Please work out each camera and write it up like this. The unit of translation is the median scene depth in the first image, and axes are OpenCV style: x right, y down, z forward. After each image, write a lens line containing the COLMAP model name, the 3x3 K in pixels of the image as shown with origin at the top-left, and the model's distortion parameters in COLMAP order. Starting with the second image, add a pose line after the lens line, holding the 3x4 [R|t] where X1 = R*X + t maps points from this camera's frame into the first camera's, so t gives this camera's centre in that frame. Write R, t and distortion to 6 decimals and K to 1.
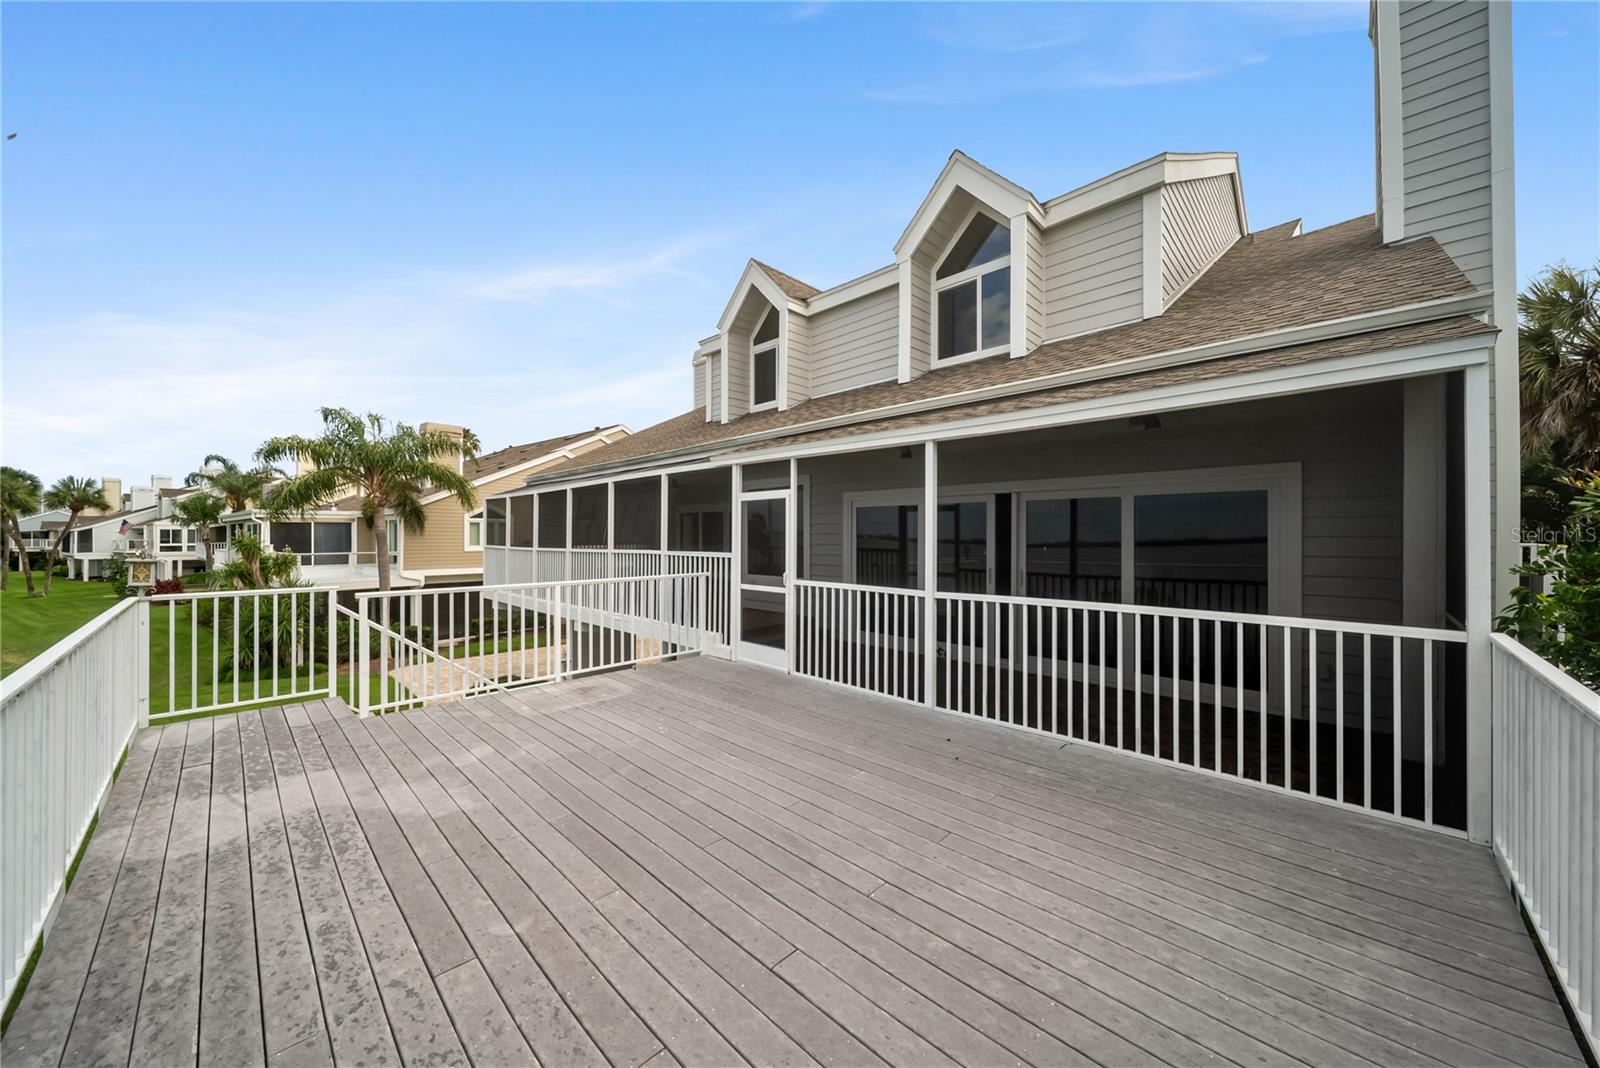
lens RADIAL K [[569.4, 0, 806.3], [0, 569.4, 533.1], [0, 0, 1]] dist [-0.000180, -0.000009]
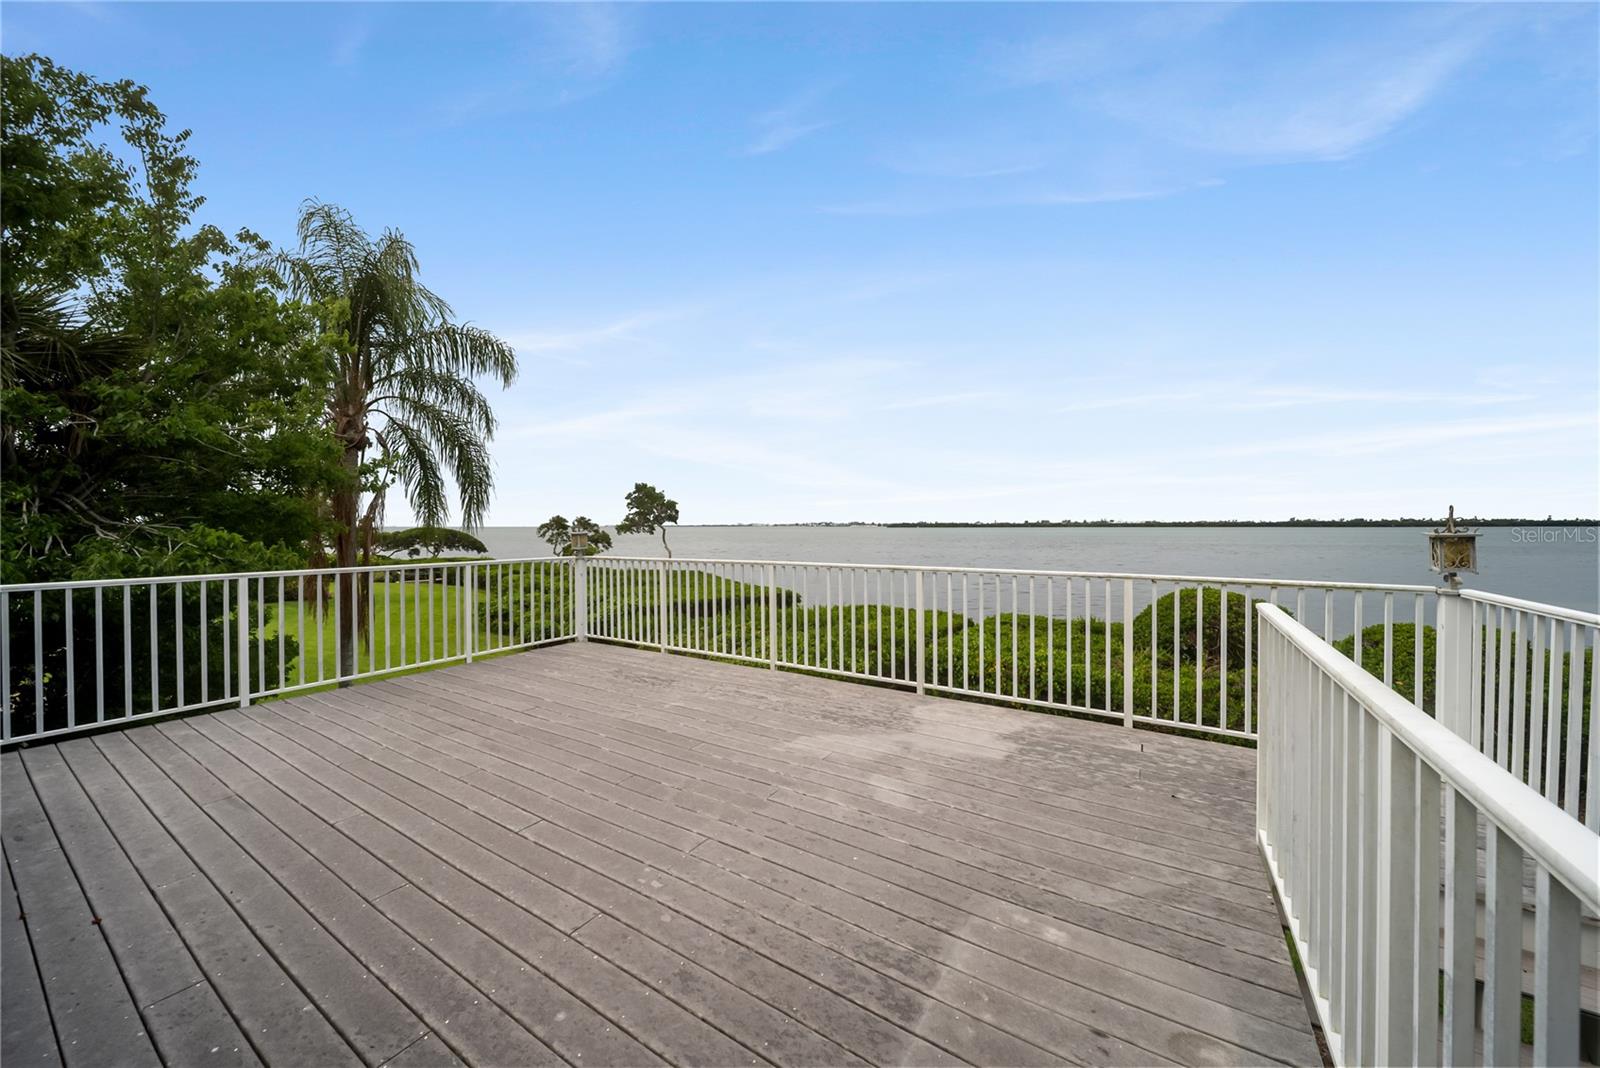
lens RADIAL K [[569.4, 0, 806.3], [0, 569.4, 533.1], [0, 0, 1]] dist [-0.000180, -0.000009]
pose [[-0.979928, 0.007518, -0.199210, -0.401985], [0.005770, 0.999940, 0.009349, 0.051299], [0.199269, 0.008012, -0.979912, 2.089519]]
